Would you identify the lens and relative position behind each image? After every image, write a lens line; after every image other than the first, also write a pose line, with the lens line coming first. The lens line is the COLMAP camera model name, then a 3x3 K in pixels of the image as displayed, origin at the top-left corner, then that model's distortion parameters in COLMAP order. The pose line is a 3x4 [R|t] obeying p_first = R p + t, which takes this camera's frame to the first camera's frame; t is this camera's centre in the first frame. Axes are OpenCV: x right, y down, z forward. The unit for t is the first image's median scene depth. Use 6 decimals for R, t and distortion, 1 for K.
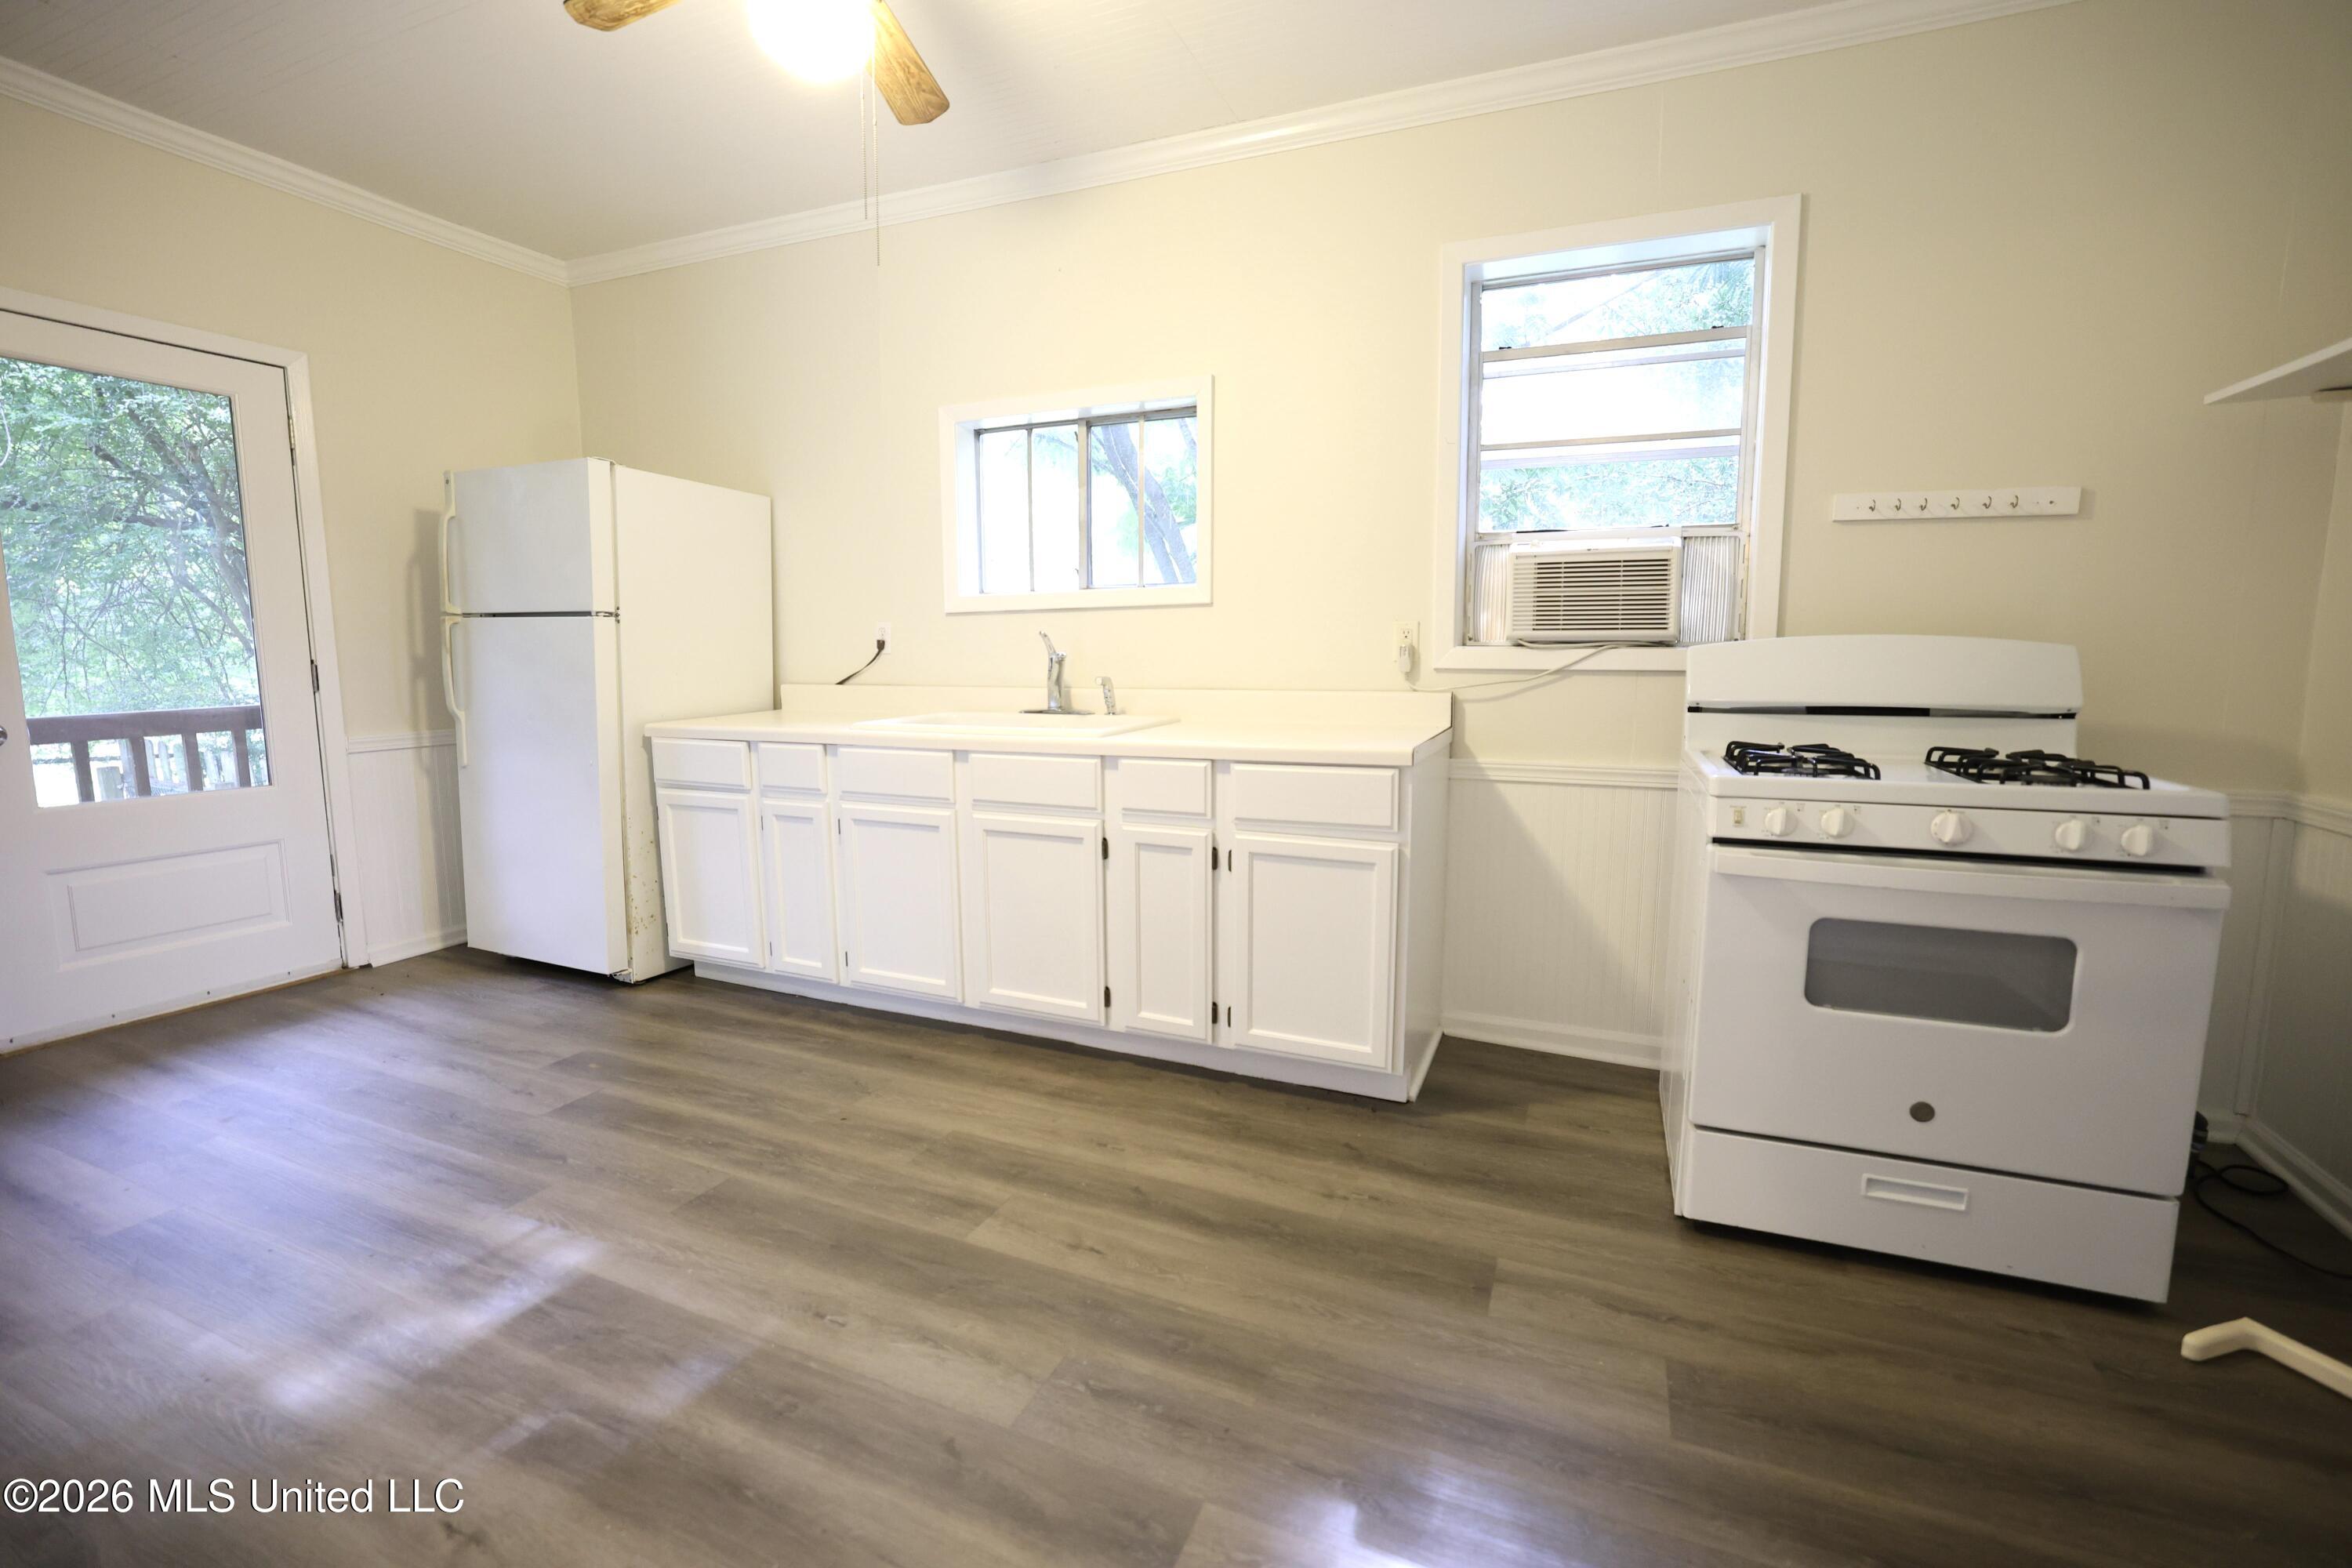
lens RADIAL K [[1015.3, 0, 1175.8], [0, 1015.3, 773.3], [0, 0, 1]] dist [0.003255, 0.000317]
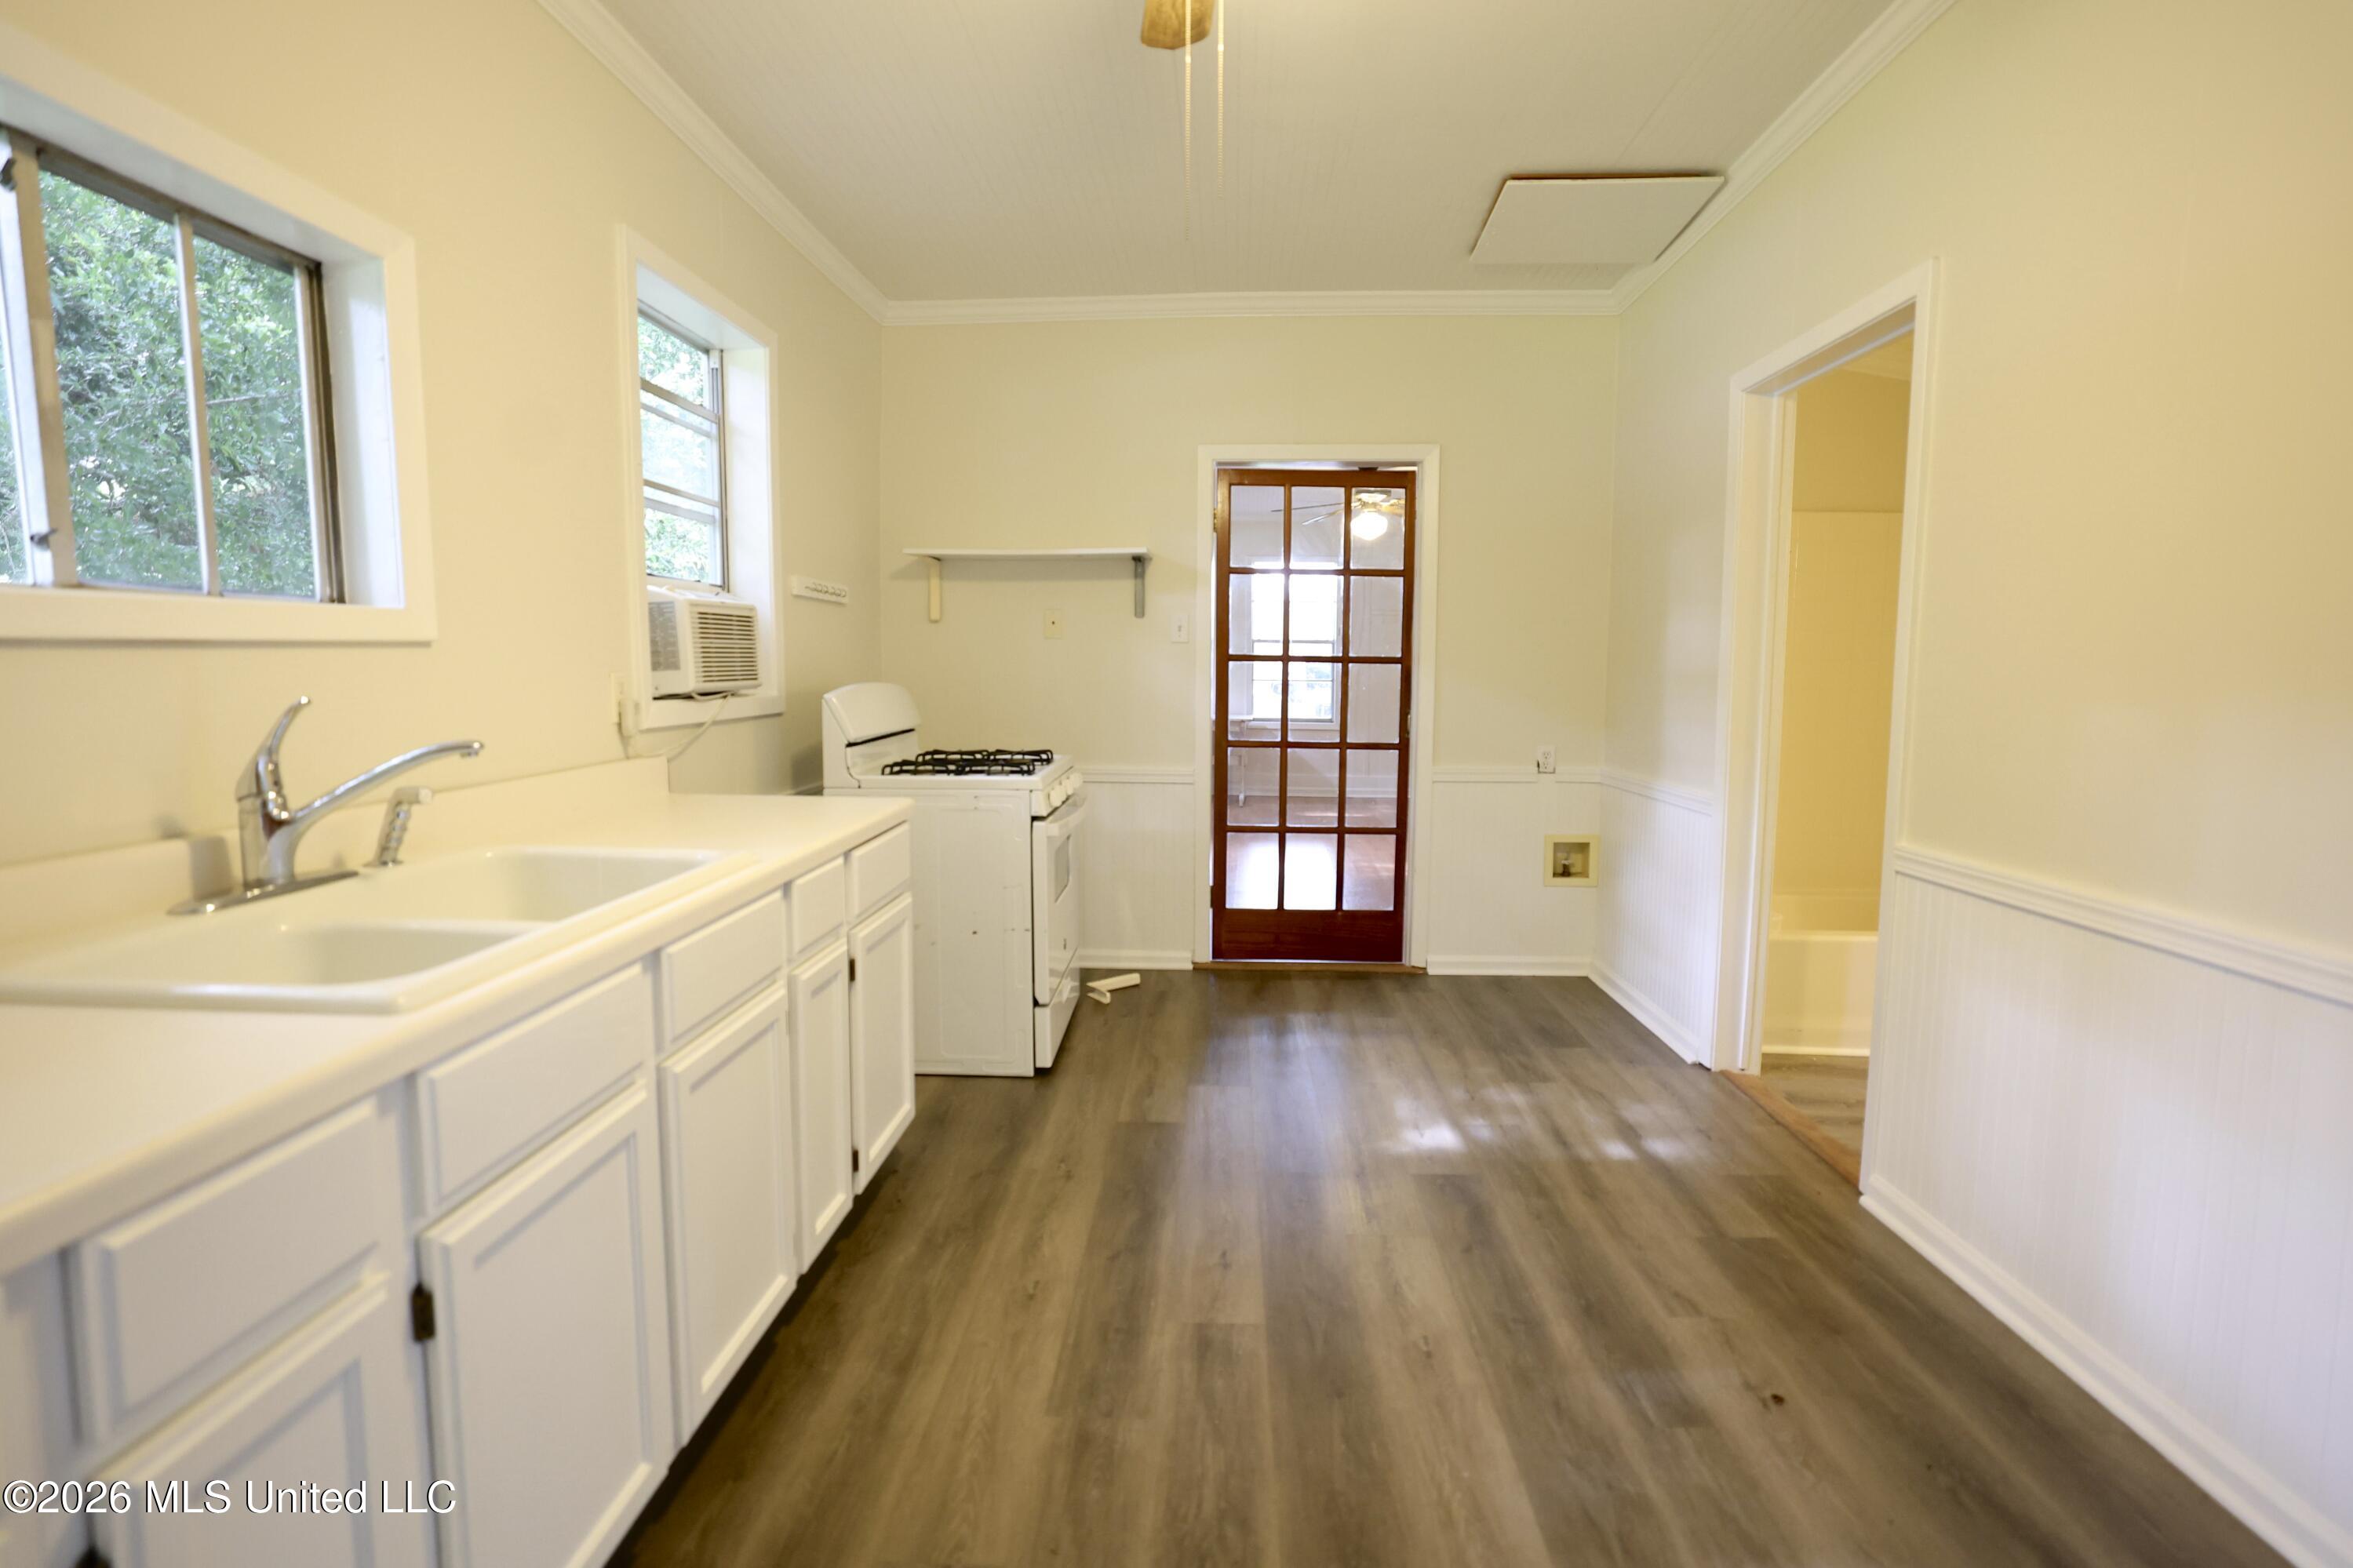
lens RADIAL K [[1091.2, 0, 1174.8], [0, 1091.2, 780.1], [0, 0, 1]] dist [-0.002988, -0.000207]
pose [[-0.347570, -0.091183, 0.933210, -1.020161], [0.109680, 0.984474, 0.137042, -0.186553], [-0.931217, 0.149987, -0.332173, 1.245861]]
